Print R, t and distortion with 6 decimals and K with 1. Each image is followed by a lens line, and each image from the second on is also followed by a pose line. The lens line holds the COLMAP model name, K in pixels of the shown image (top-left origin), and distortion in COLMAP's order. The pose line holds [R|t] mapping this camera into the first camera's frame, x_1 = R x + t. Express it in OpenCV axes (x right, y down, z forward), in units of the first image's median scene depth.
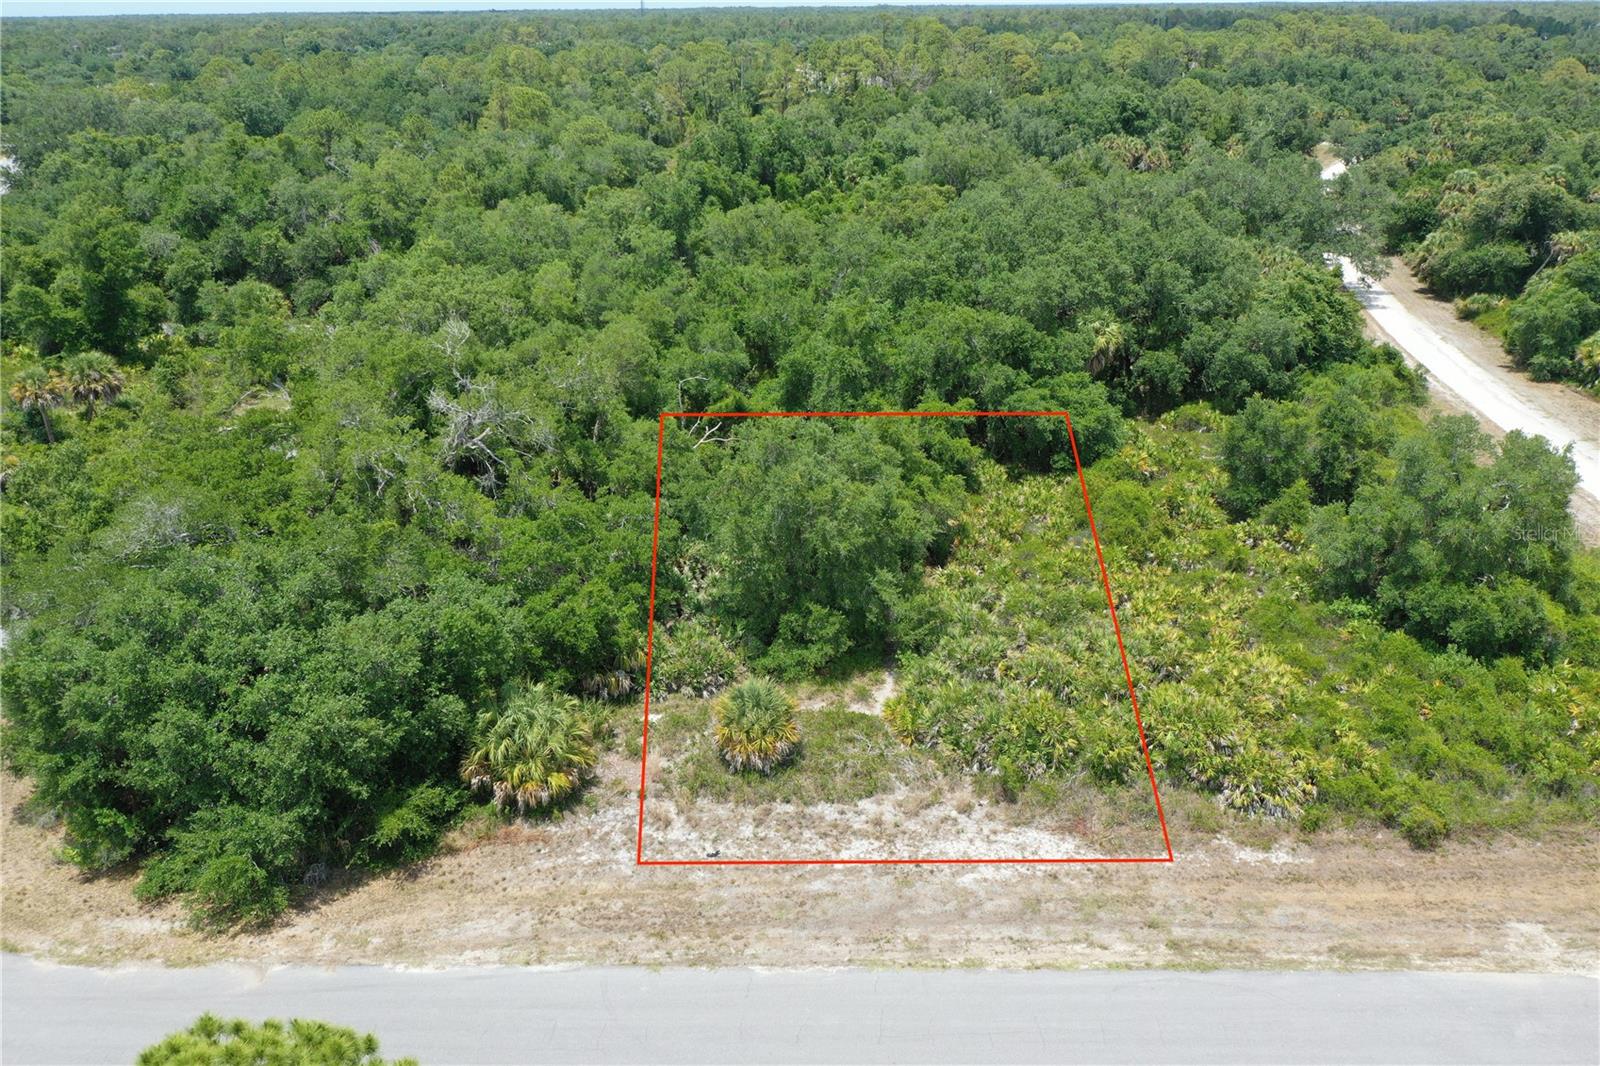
lens RADIAL K [[1258.0, 0, 803.8], [0, 1258.0, 535.8], [0, 0, 1]] dist [-0.005423, -0.004992]
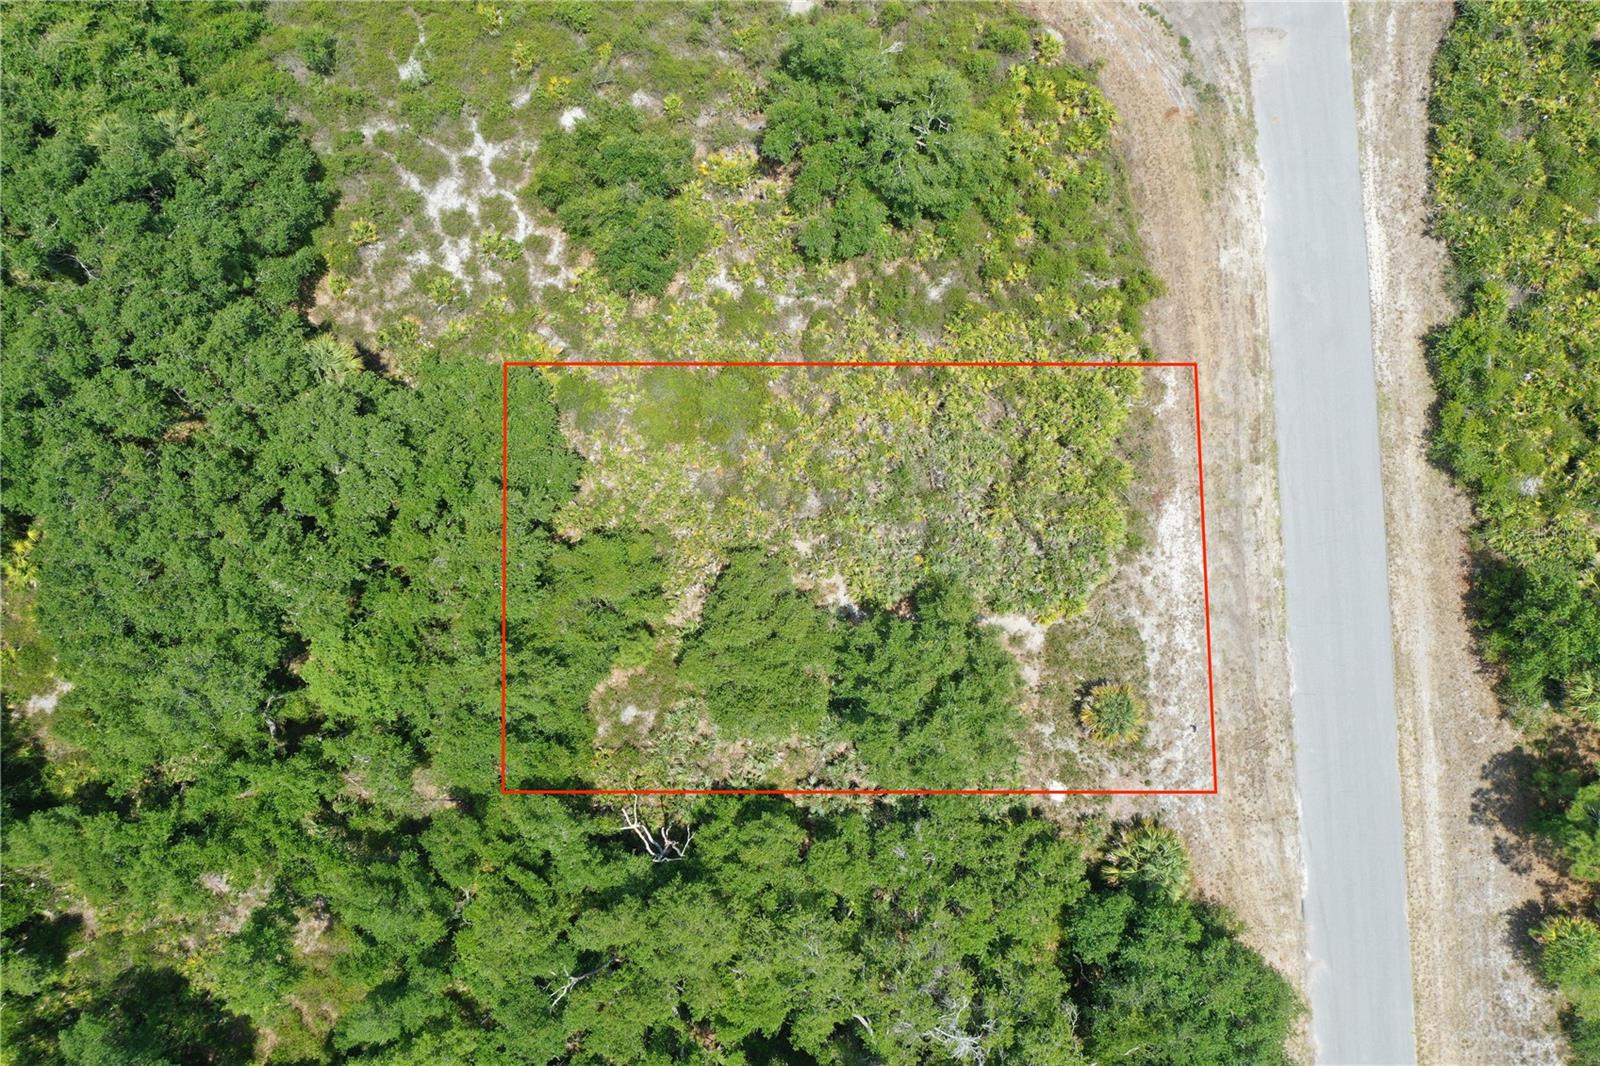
lens RADIAL K [[1258.0, 0, 799.0], [0, 1258.0, 533.7], [0, 0, 1]] dist [-0.005423, -0.004992]
pose [[-0.066186, -0.997227, 0.034028, 0.137005], [0.399948, 0.004729, 0.916525, -1.258283], [-0.914145, 0.074271, 0.398526, 0.706128]]
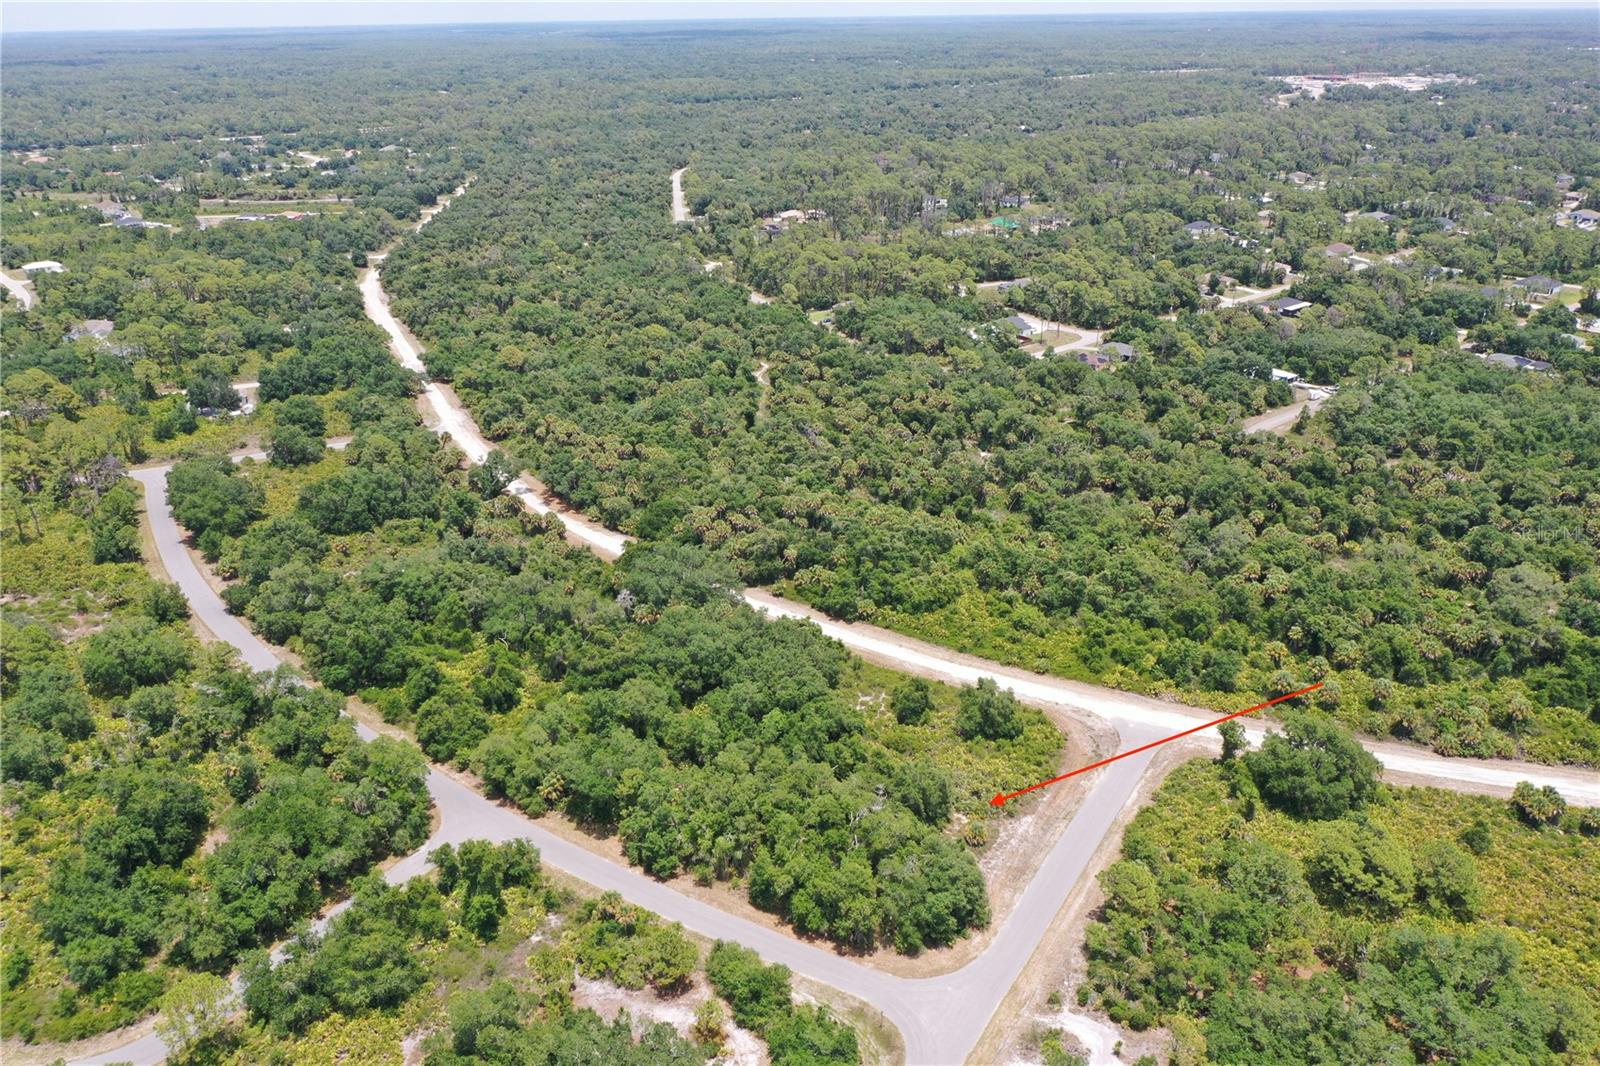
lens RADIAL K [[1258.0, 0, 802.3], [0, 1258.0, 531.4], [0, 0, 1]] dist [-0.005423, -0.004992]
pose [[0.496810, -0.328934, 0.803108, -3.129949], [0.345065, 0.923966, 0.164974, -1.554046], [-0.796310, 0.195164, 0.572539, -1.031603]]
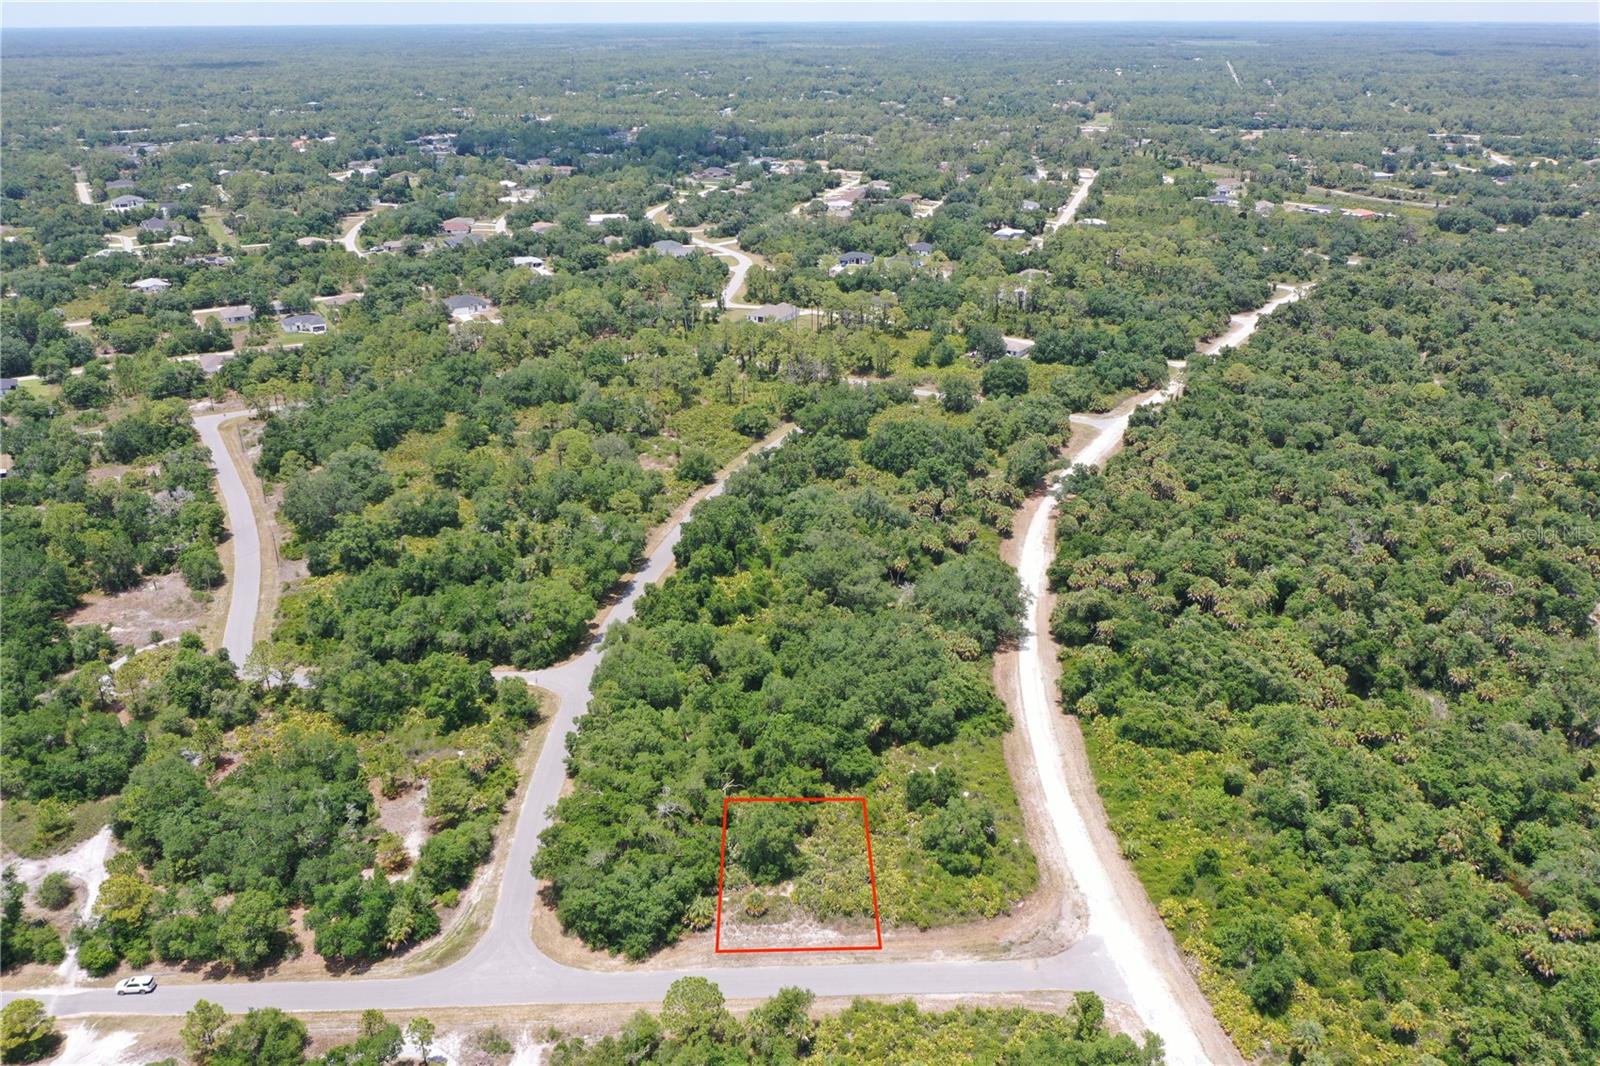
lens RADIAL K [[1258.0, 0, 804.3], [0, 1258.0, 532.6], [0, 0, 1]] dist [-0.005423, -0.004992]
pose [[0.998155, -0.016245, 0.058500, -0.091234], [0.016696, 0.999834, -0.007238, -0.894152], [-0.058373, 0.008201, 0.998261, -2.671961]]
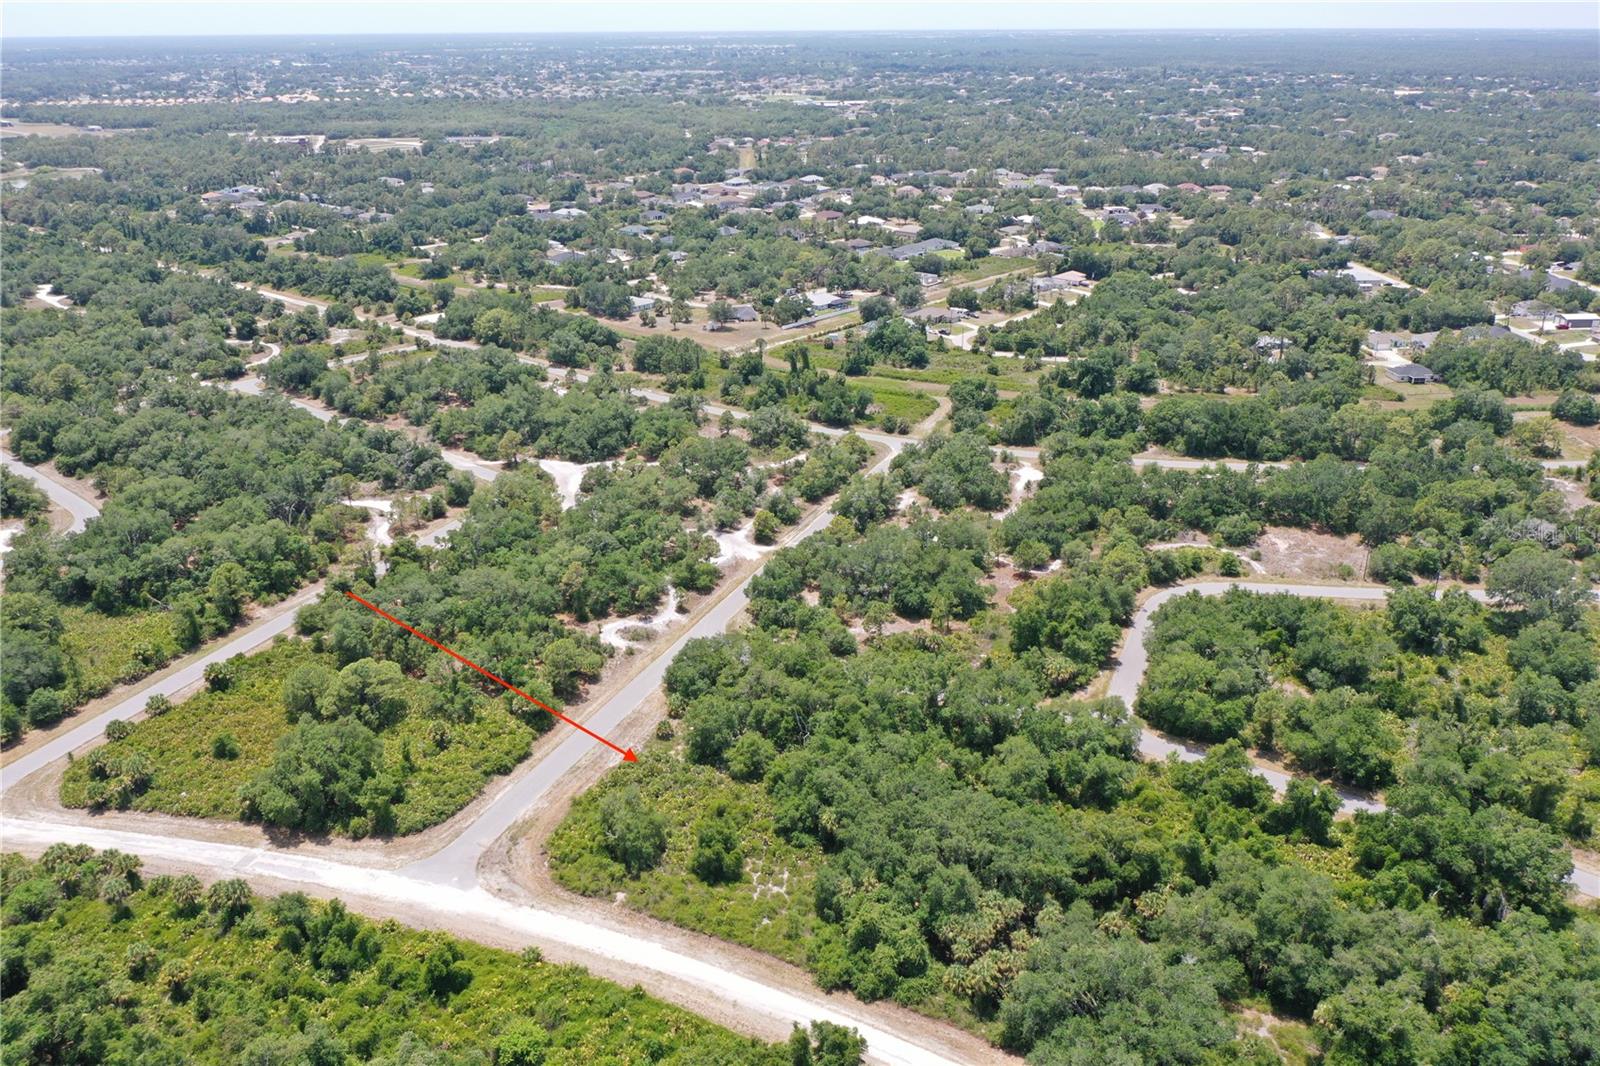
lens RADIAL K [[1258.0, 0, 801.4], [0, 1258.0, 530.6], [0, 0, 1]] dist [-0.005423, -0.004992]
pose [[-0.369699, 0.319215, -0.872596, 3.493913], [-0.360105, 0.816508, 0.451265, -2.667315], [0.856532, 0.481058, -0.186912, 1.878220]]
